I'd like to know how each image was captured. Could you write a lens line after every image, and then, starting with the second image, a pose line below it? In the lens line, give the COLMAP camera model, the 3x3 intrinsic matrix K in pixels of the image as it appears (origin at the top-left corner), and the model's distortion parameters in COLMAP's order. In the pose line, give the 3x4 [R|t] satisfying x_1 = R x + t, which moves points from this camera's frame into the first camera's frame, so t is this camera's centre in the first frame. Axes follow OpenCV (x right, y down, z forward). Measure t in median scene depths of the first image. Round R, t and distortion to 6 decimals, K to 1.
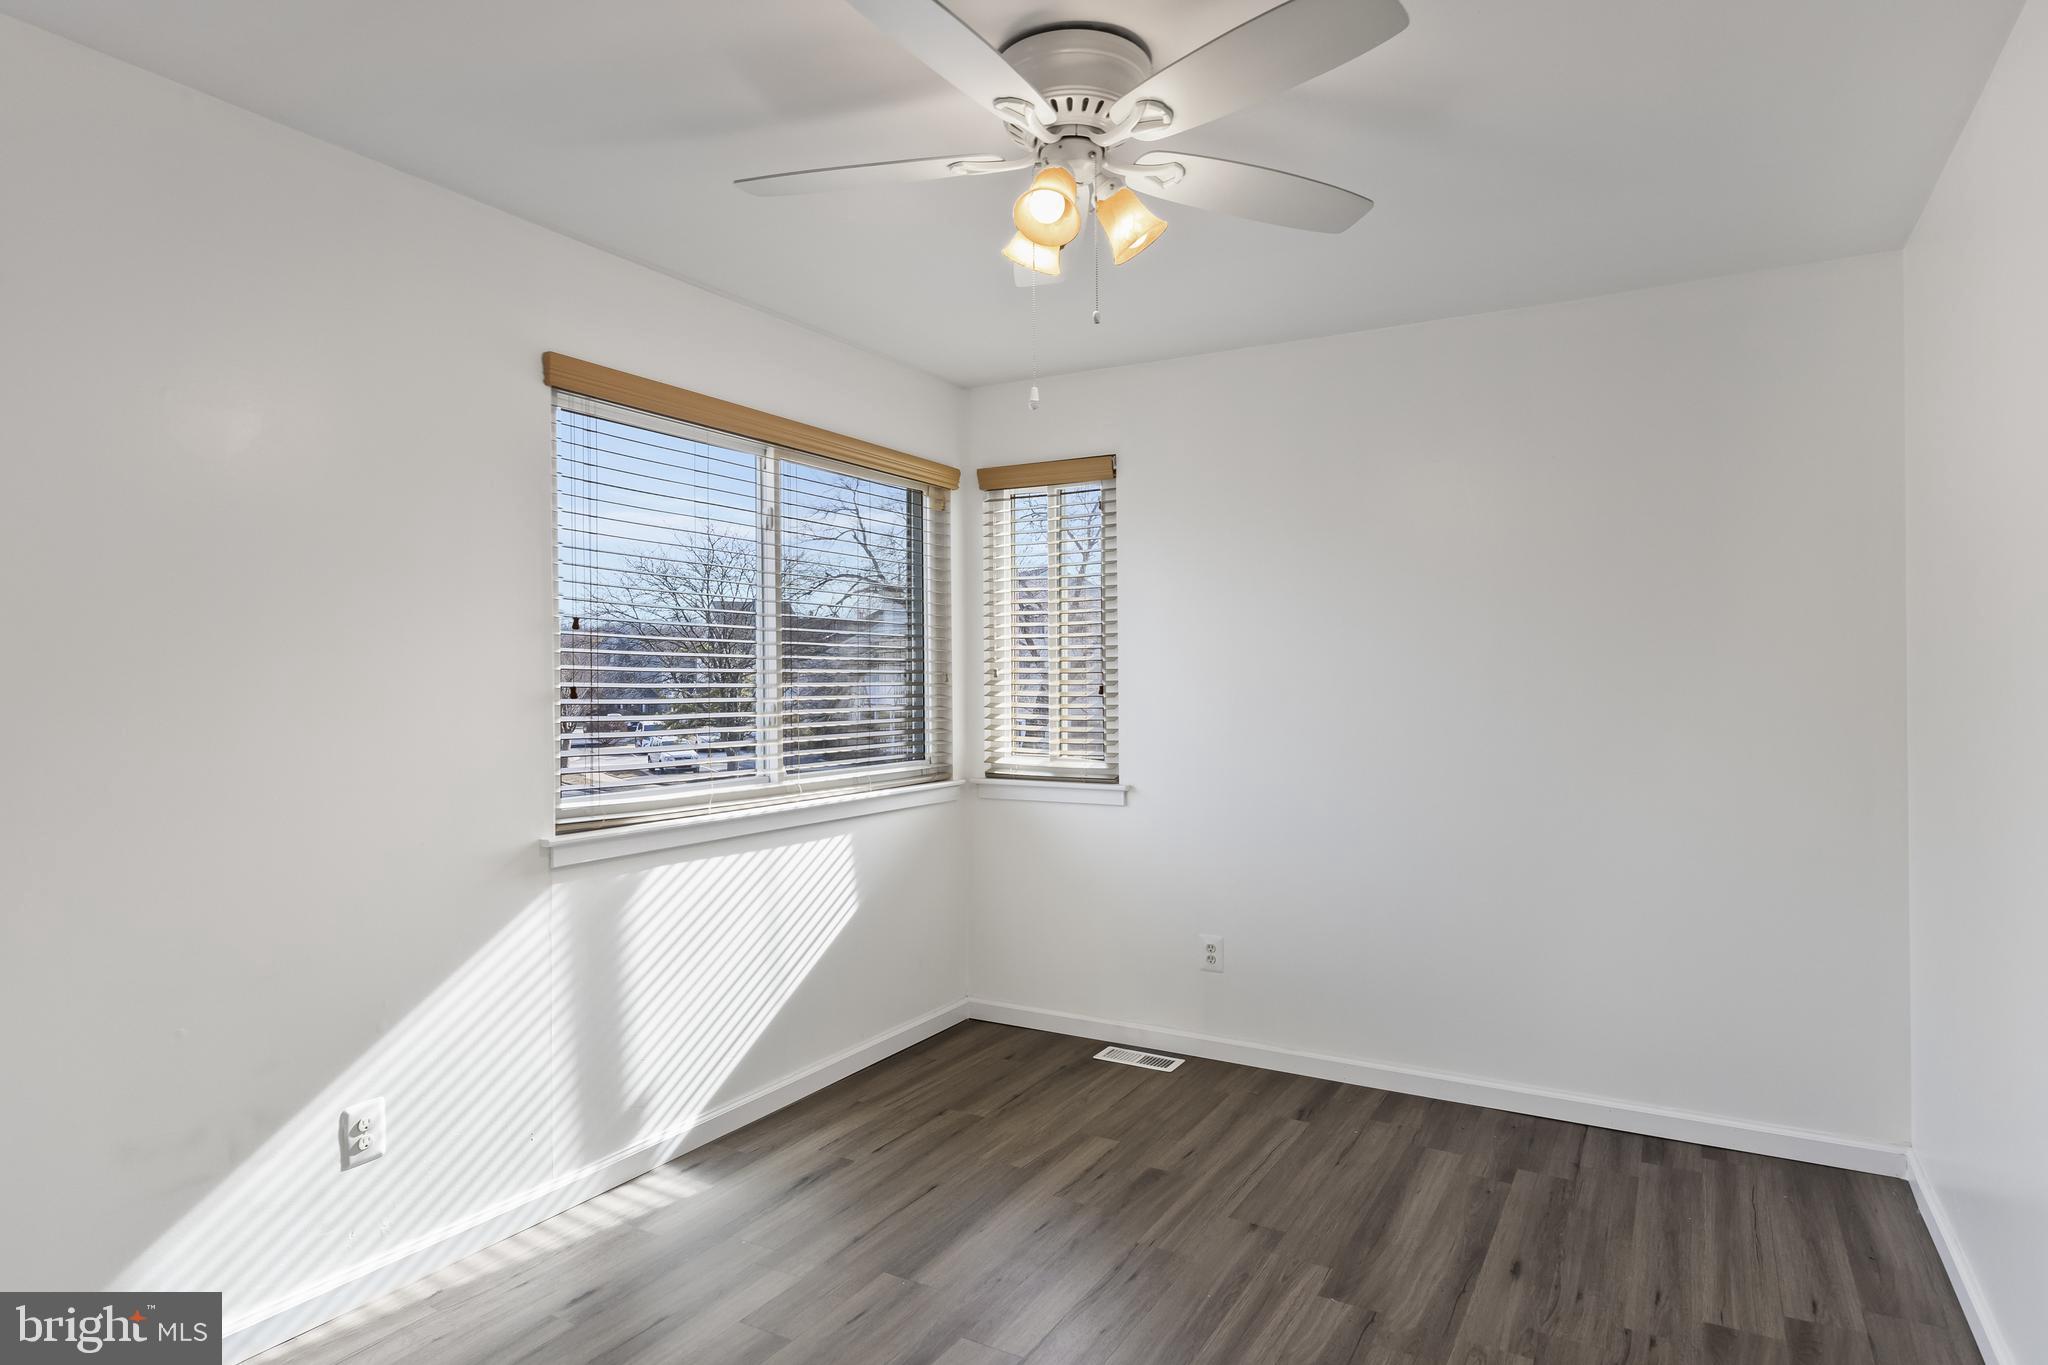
lens RADIAL K [[1176.4, 0, 1021.3], [0, 1176.4, 683.2], [0, 0, 1]] dist [0.001722, 0.001177]
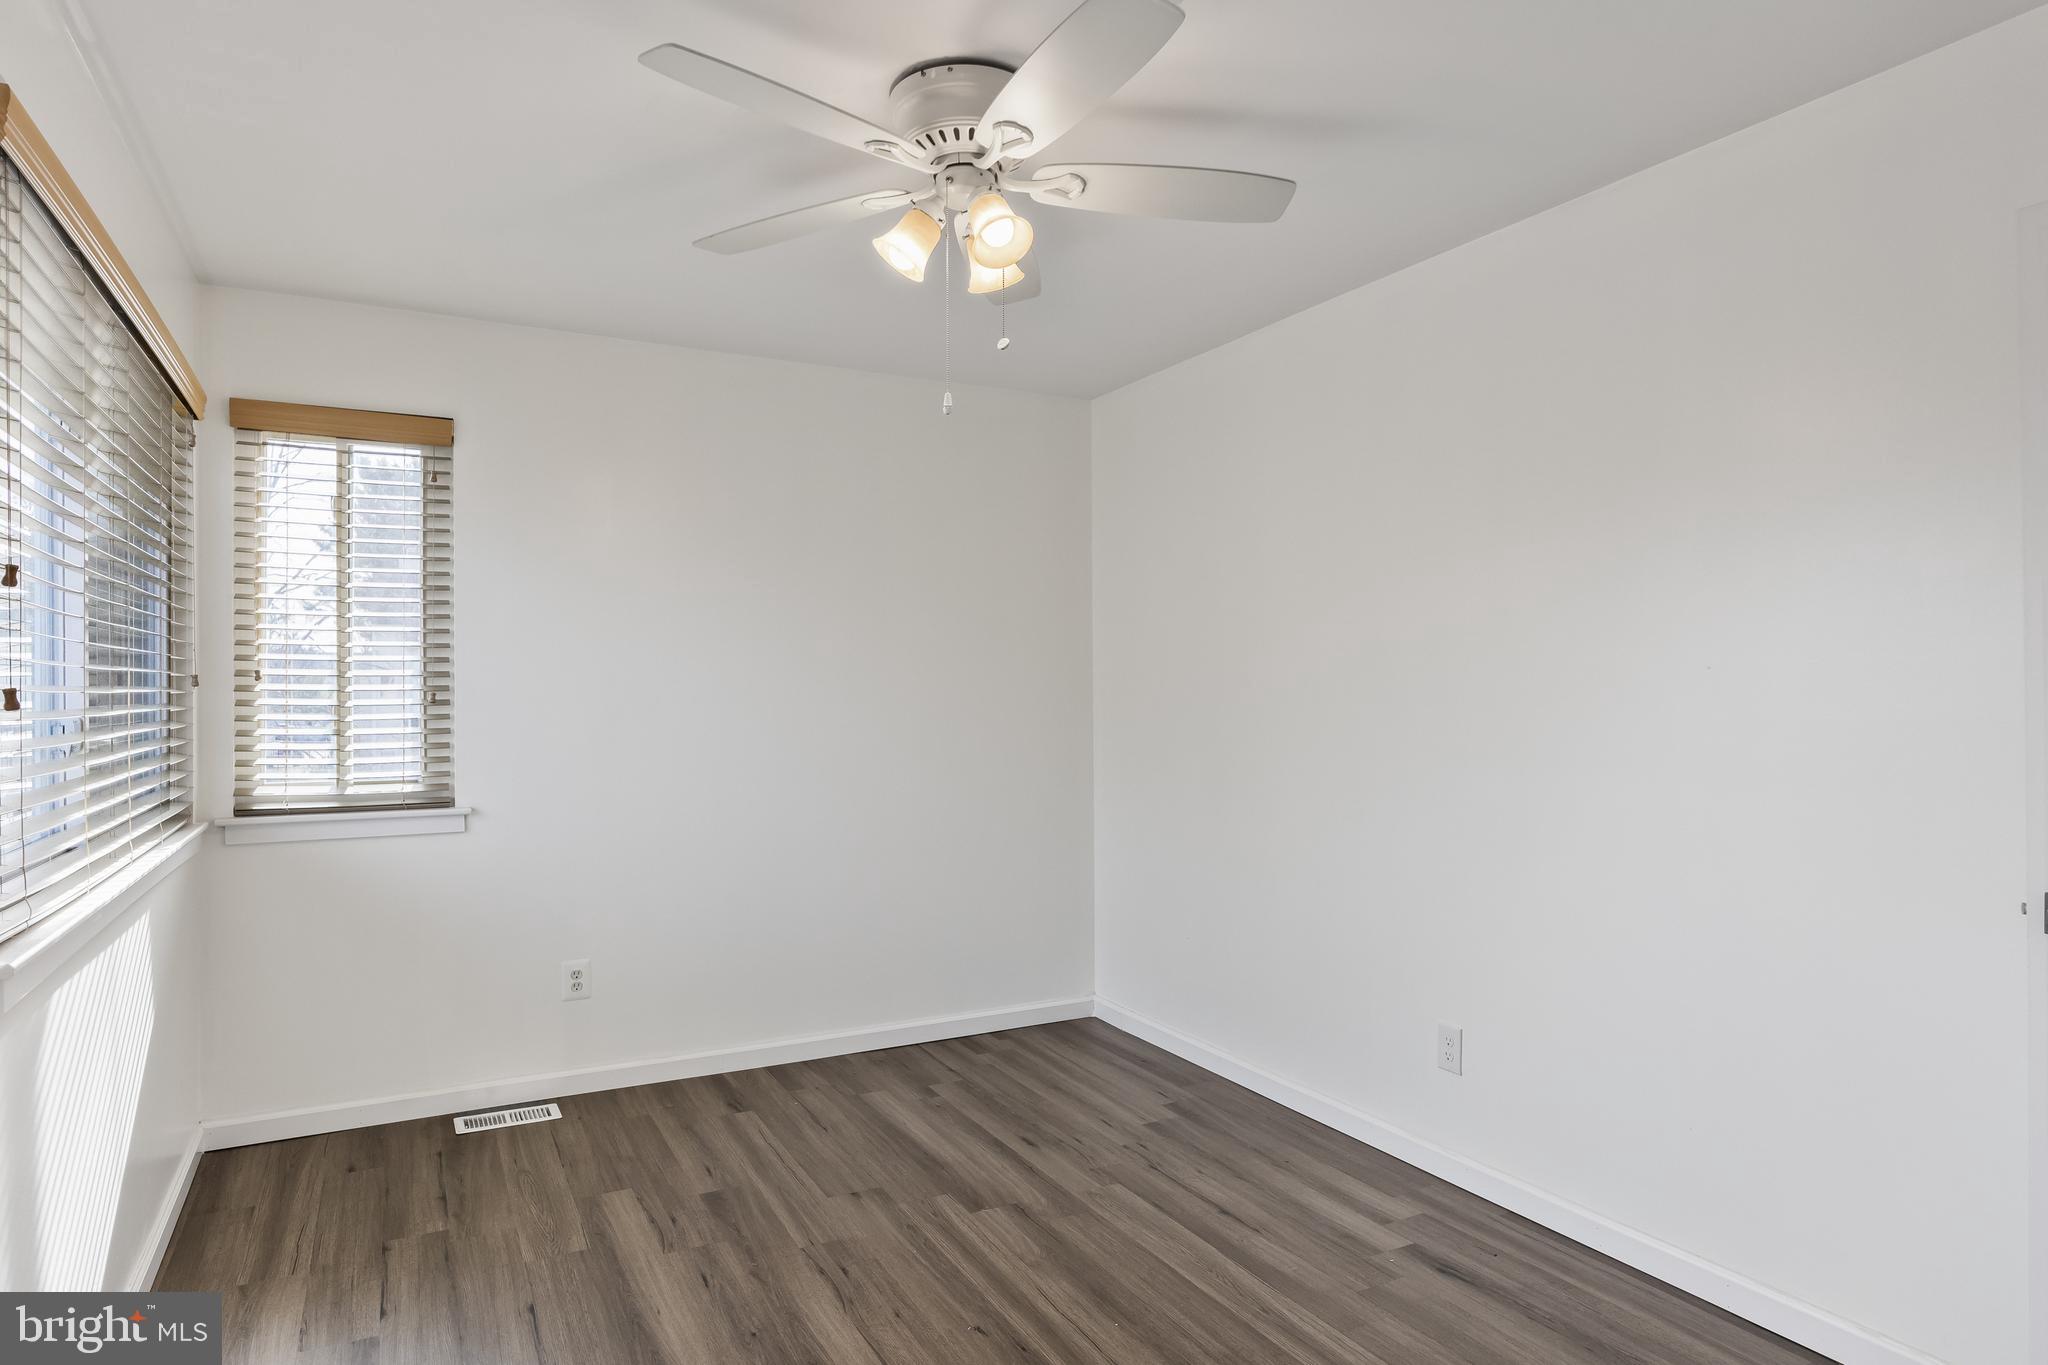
lens RADIAL K [[1185.8, 0, 997.9], [0, 1185.8, 688.9], [0, 0, 1]] dist [-0.003962, 0.000323]
pose [[0.529740, 0.000420, 0.848160, -0.520022], [0.004740, 0.999983, -0.003455, 0.006370], [-0.848147, 0.005850, 0.529729, 0.257548]]
